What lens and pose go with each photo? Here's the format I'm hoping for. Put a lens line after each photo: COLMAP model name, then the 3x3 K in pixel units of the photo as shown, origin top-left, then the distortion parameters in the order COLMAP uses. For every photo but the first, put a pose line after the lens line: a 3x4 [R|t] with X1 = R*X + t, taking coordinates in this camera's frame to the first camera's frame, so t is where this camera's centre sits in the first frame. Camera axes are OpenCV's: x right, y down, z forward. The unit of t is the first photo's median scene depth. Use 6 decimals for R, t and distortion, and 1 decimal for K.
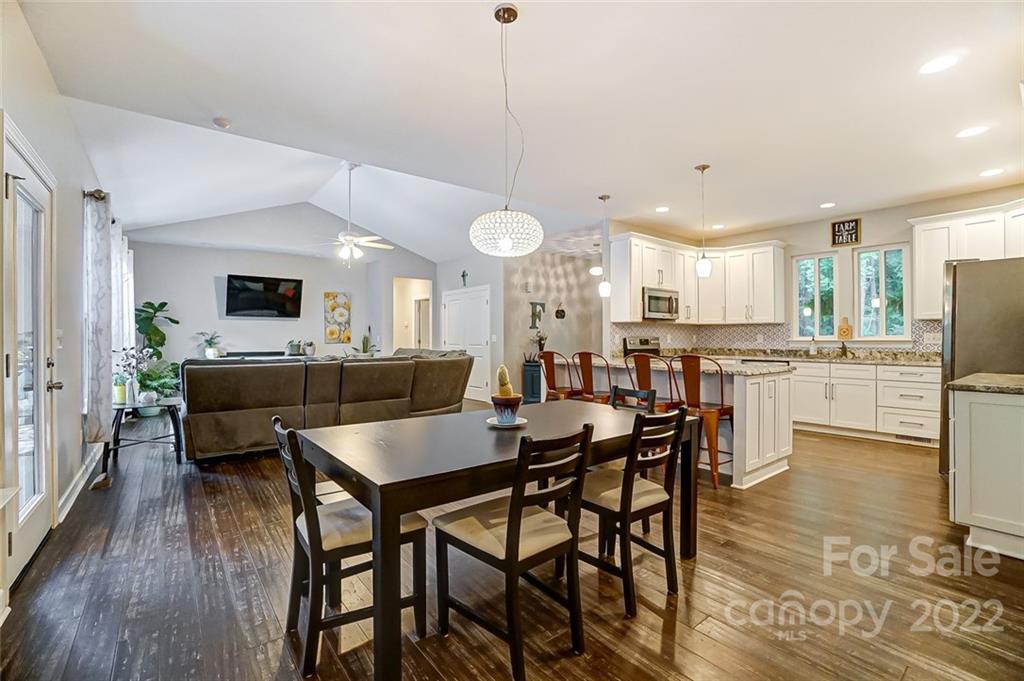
lens RADIAL K [[449.1, 0, 505.9], [0, 449.1, 334.6], [0, 0, 1]] dist [-0.067925, 0.023050]
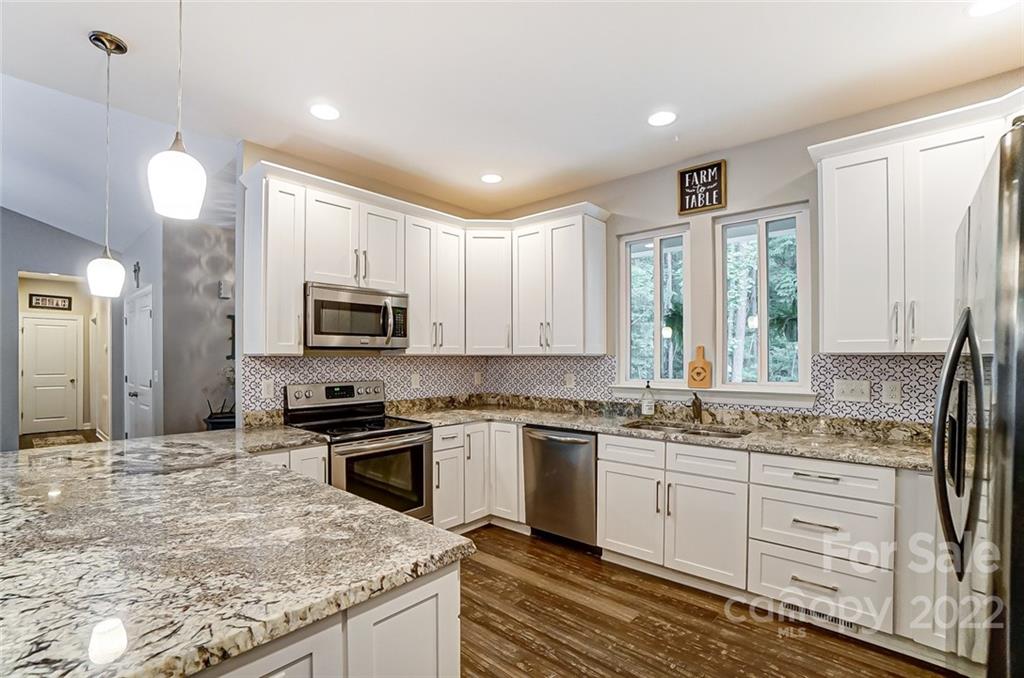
lens RADIAL K [[461.3, 0, 498.6], [0, 461.3, 356.0], [0, 0, 1]] dist [-0.065050, 0.022459]
pose [[0.983882, -0.000317, 0.178818, 0.395439], [-0.000670, 0.999985, 0.005462, -0.027746], [-0.178817, -0.005494, 0.983867, 0.446491]]
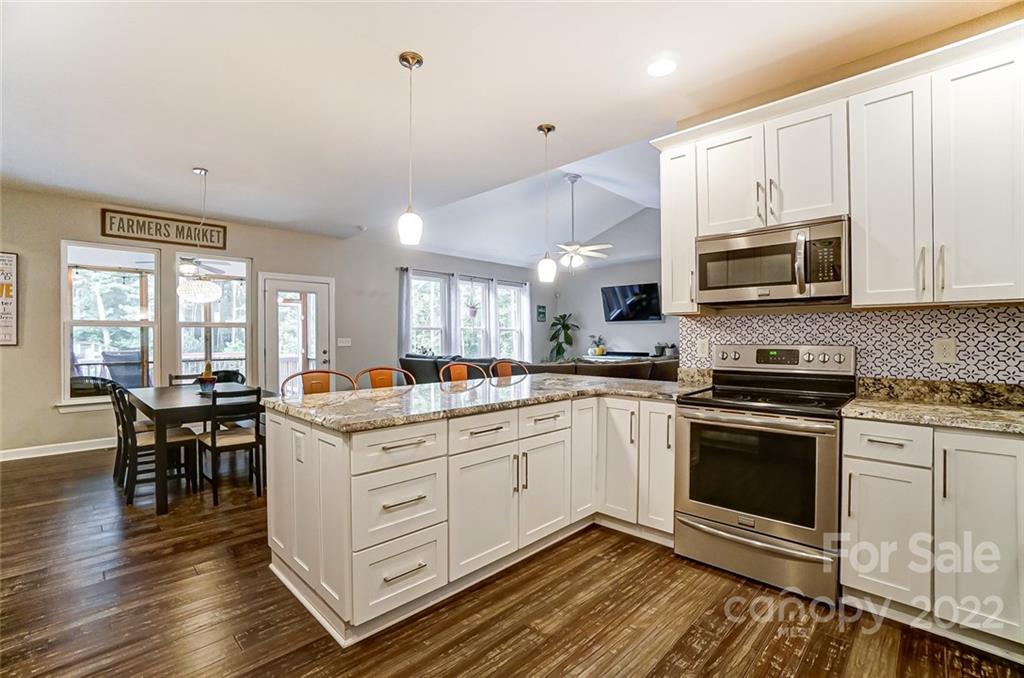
lens RADIAL K [[453.1, 0, 505.0], [0, 453.1, 337.5], [0, 0, 1]] dist [-0.064742, 0.024114]
pose [[0.130572, 0.000729, -0.991439, 0.694962], [0.009887, 0.999949, 0.002037, -0.004879], [0.991390, -0.010069, 0.130558, 0.687514]]
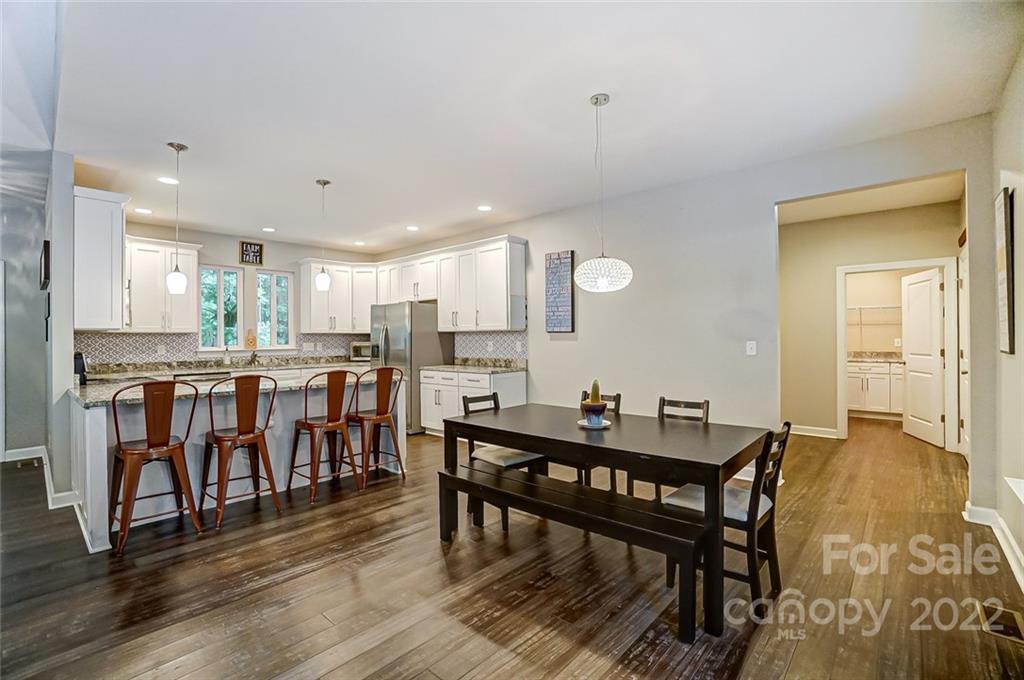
lens RADIAL K [[456.4, 0, 508.7], [0, 456.4, 335.1], [0, 0, 1]] dist [-0.070827, 0.025066]
pose [[-0.182570, 0.008351, 0.983157, -0.423321], [0.001439, 0.999965, -0.008227, -0.012590], [-0.983192, -0.000088, -0.182576, 0.505903]]
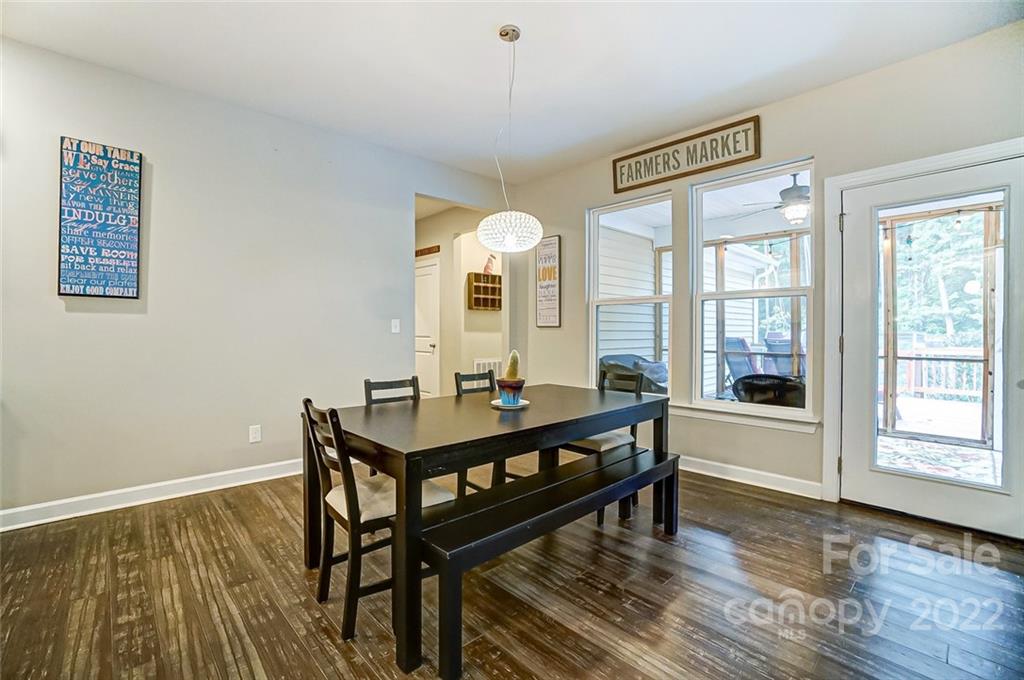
lens RADIAL K [[456.4, 0, 508.7], [0, 456.4, 335.1], [0, 0, 1]] dist [-0.070827, 0.025066]
pose [[-0.996013, 0.003576, -0.089141, 0.037047], [0.003411, 0.999992, 0.001999, 0.013133], [0.089148, 0.001687, -0.996017, 0.721101]]
